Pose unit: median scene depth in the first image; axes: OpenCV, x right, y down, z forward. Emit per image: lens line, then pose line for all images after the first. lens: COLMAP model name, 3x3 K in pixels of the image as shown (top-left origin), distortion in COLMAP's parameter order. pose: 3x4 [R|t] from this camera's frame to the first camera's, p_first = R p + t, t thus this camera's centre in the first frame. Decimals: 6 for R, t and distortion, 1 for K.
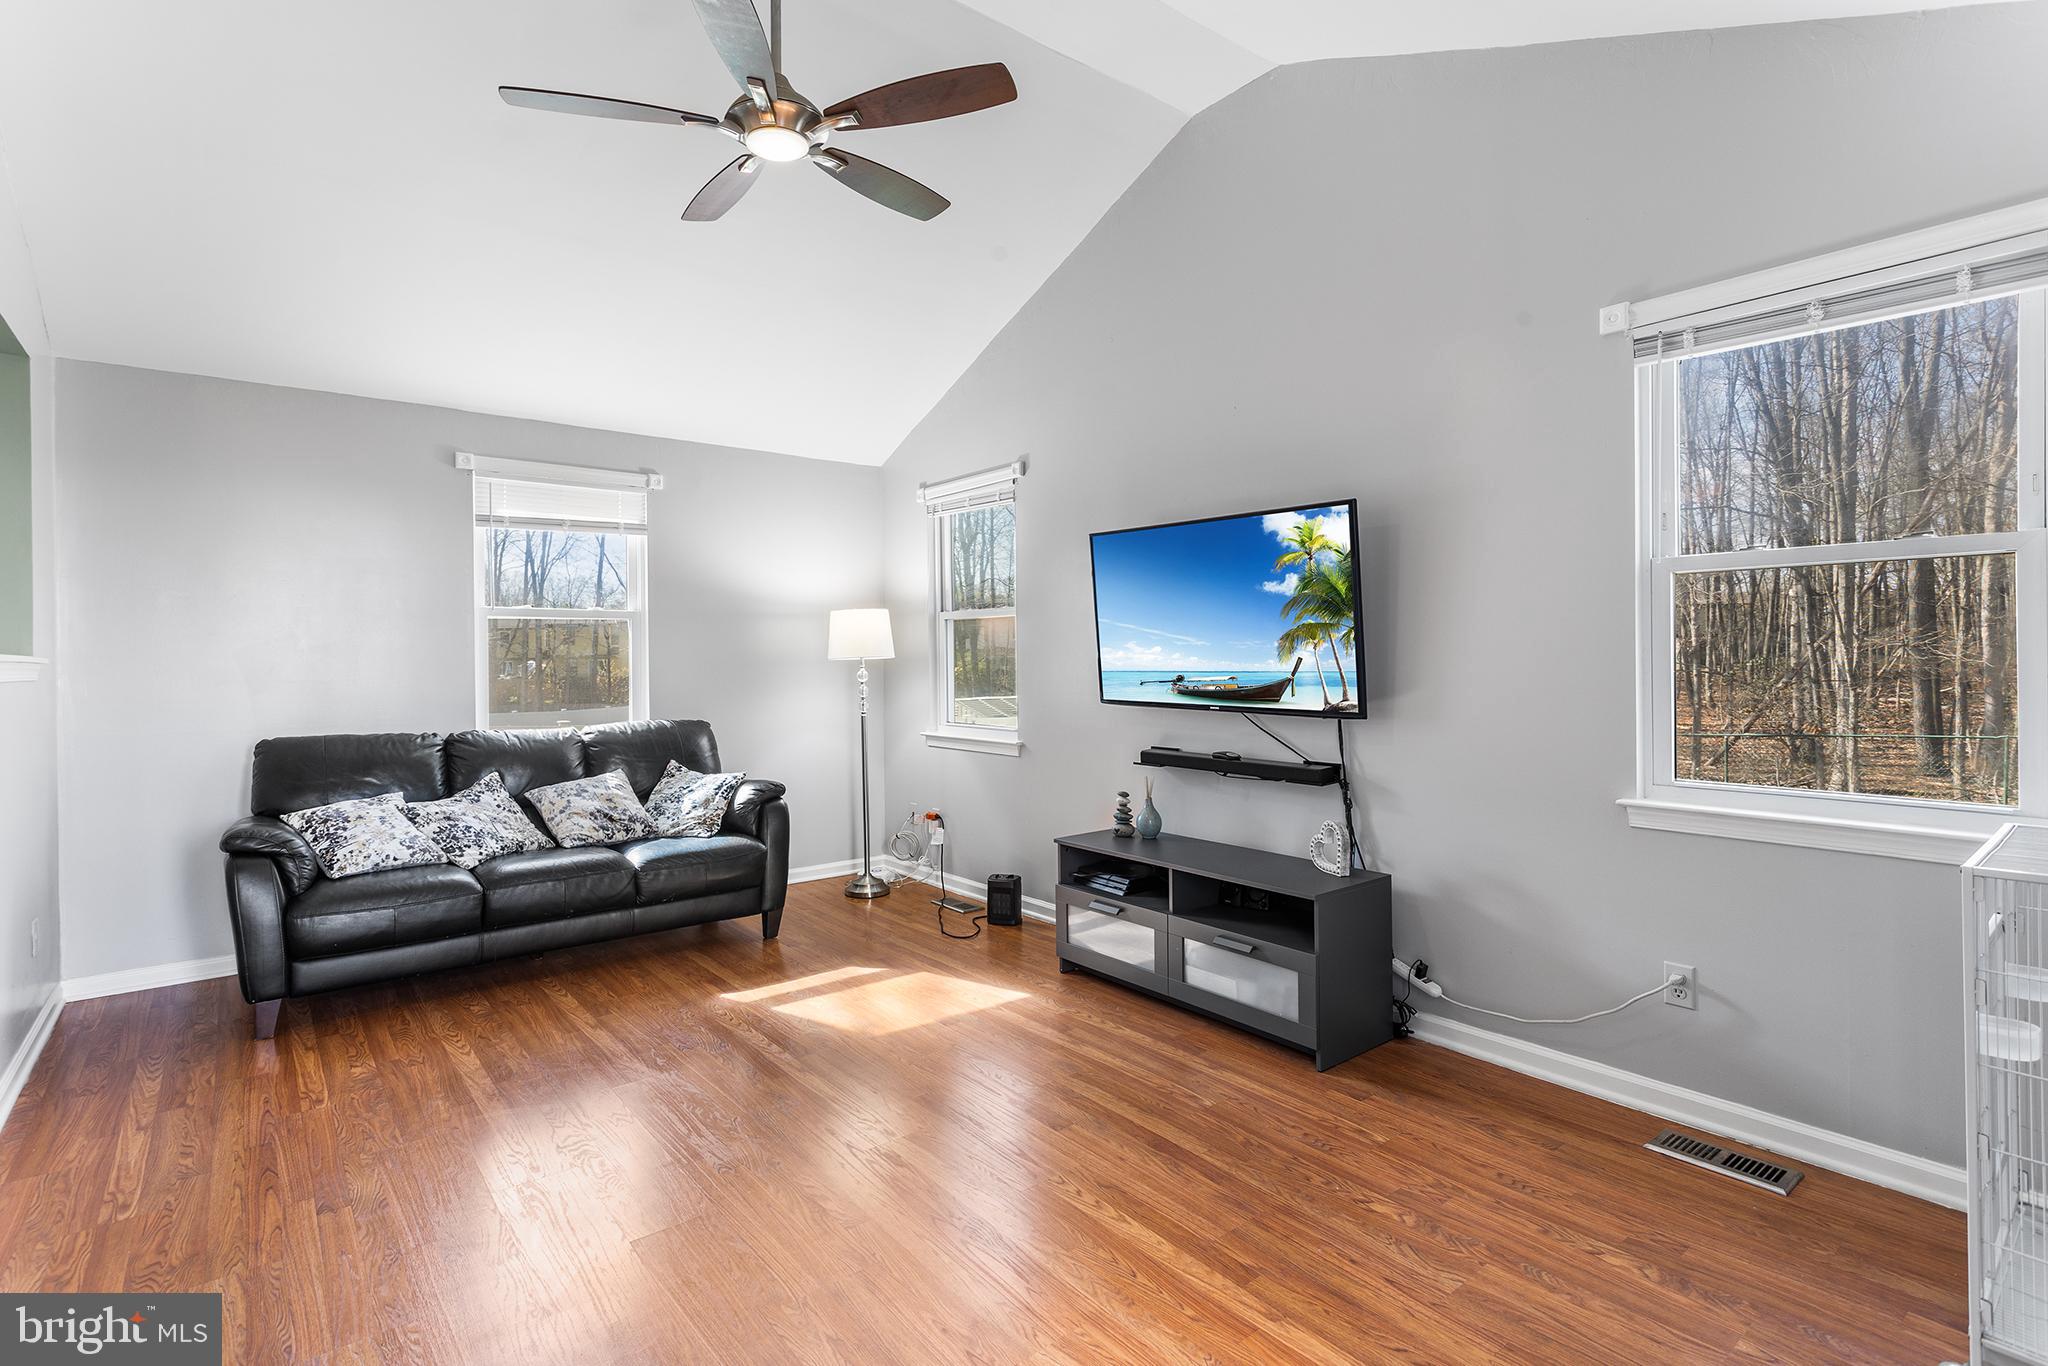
lens RADIAL K [[983.0, 0, 1022.4], [0, 983.0, 670.5], [0, 0, 1]] dist [0.001330, 0.000462]
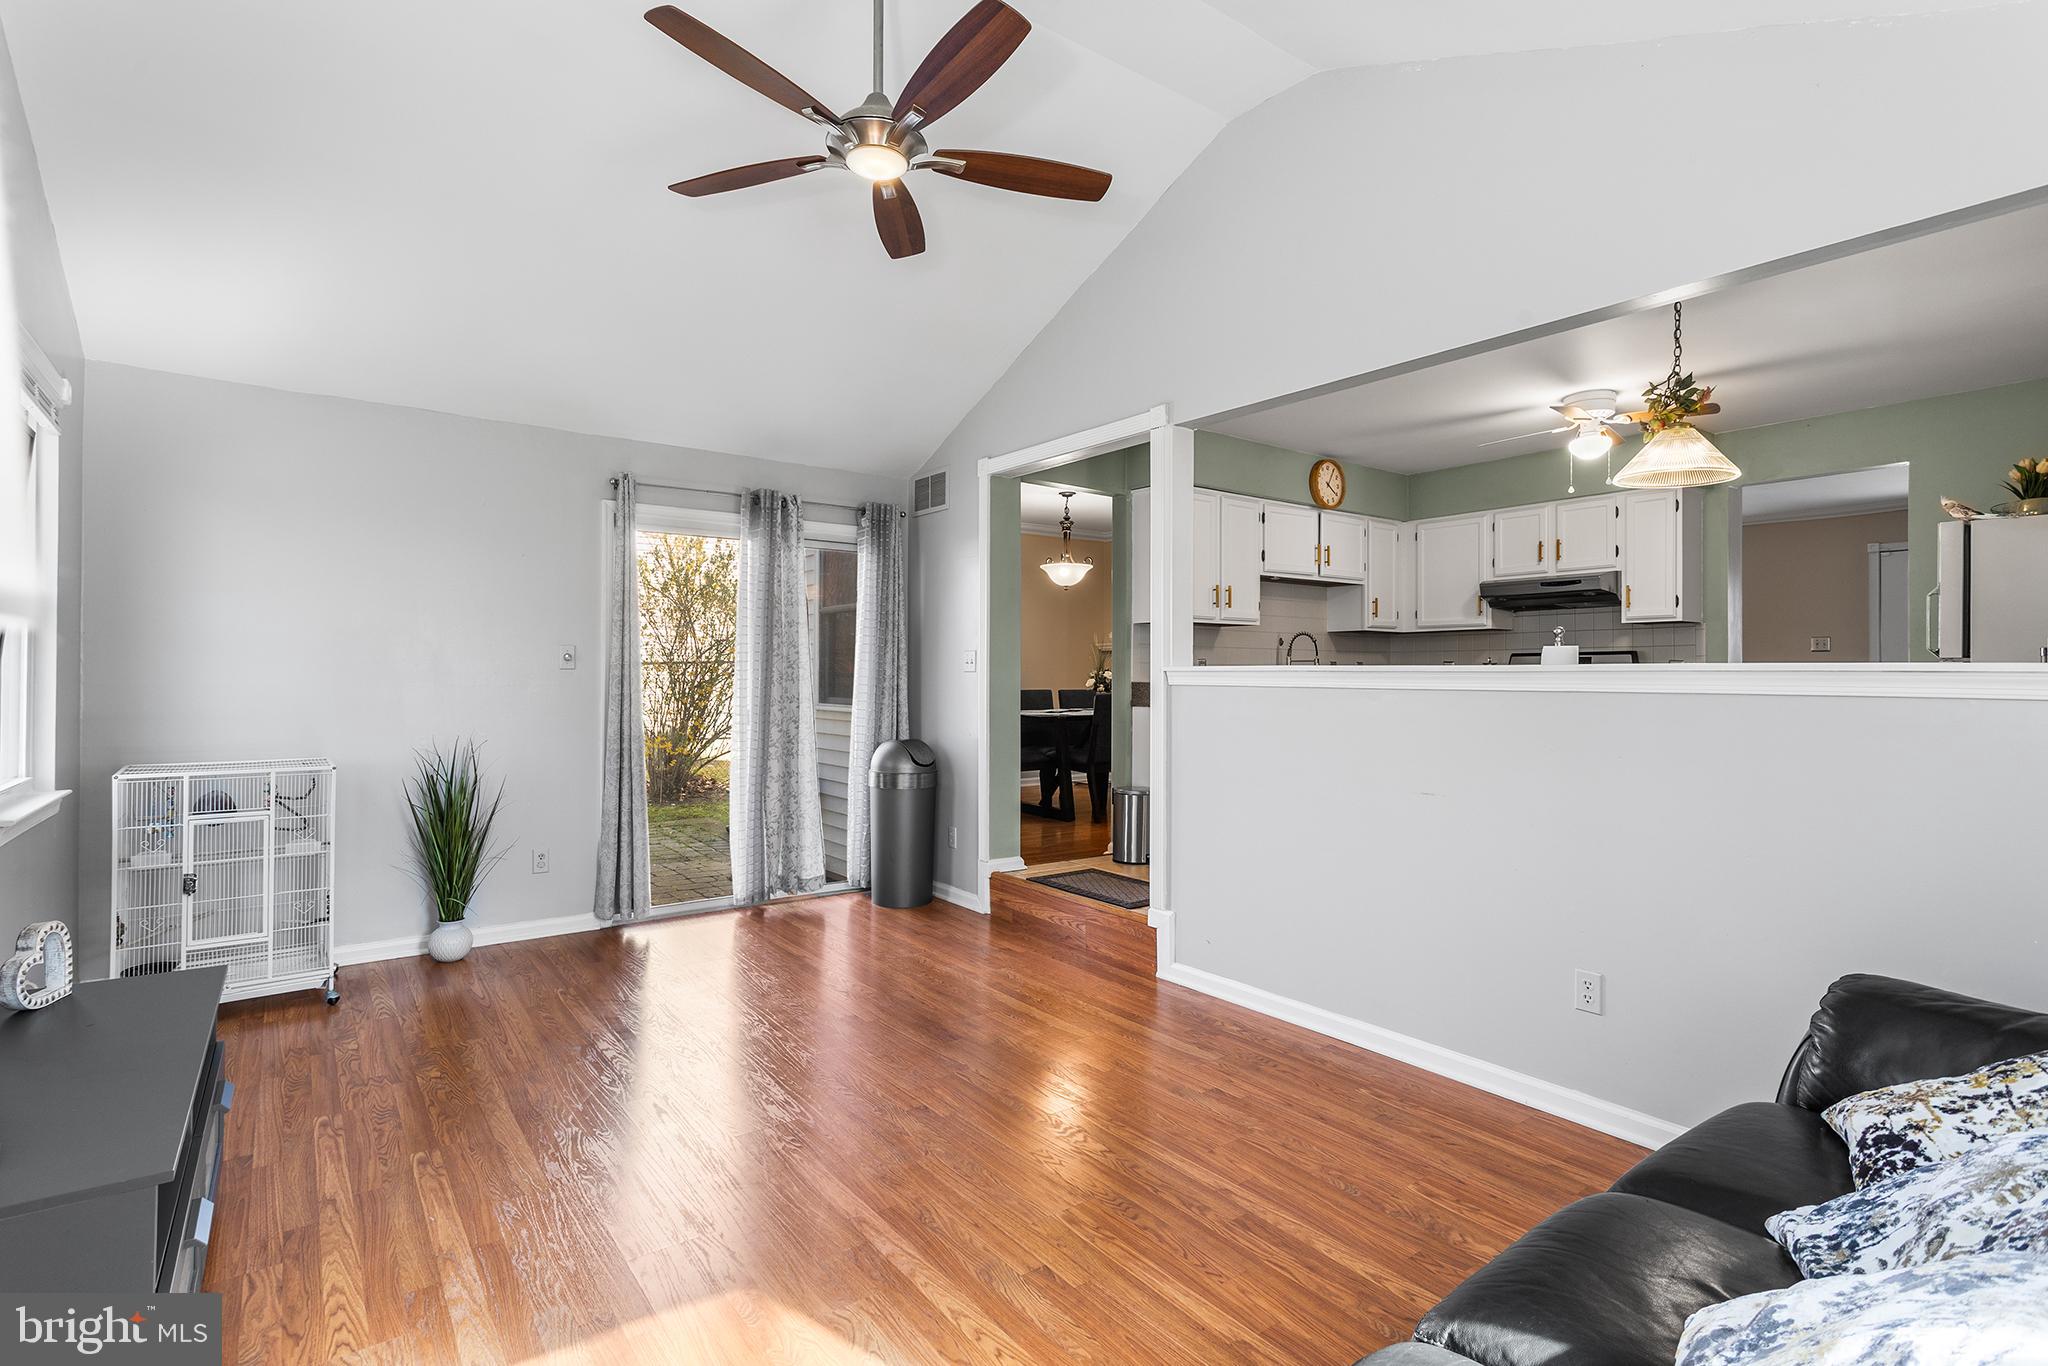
lens RADIAL K [[983.0, 0, 1022.5], [0, 983.0, 676.2], [0, 0, 1]] dist [0.001330, 0.000462]
pose [[-0.999502, 0.007343, 0.030686, -0.367432], [0.007699, 0.999904, 0.011495, -0.014548], [-0.030599, 0.011725, -0.999463, 1.703591]]
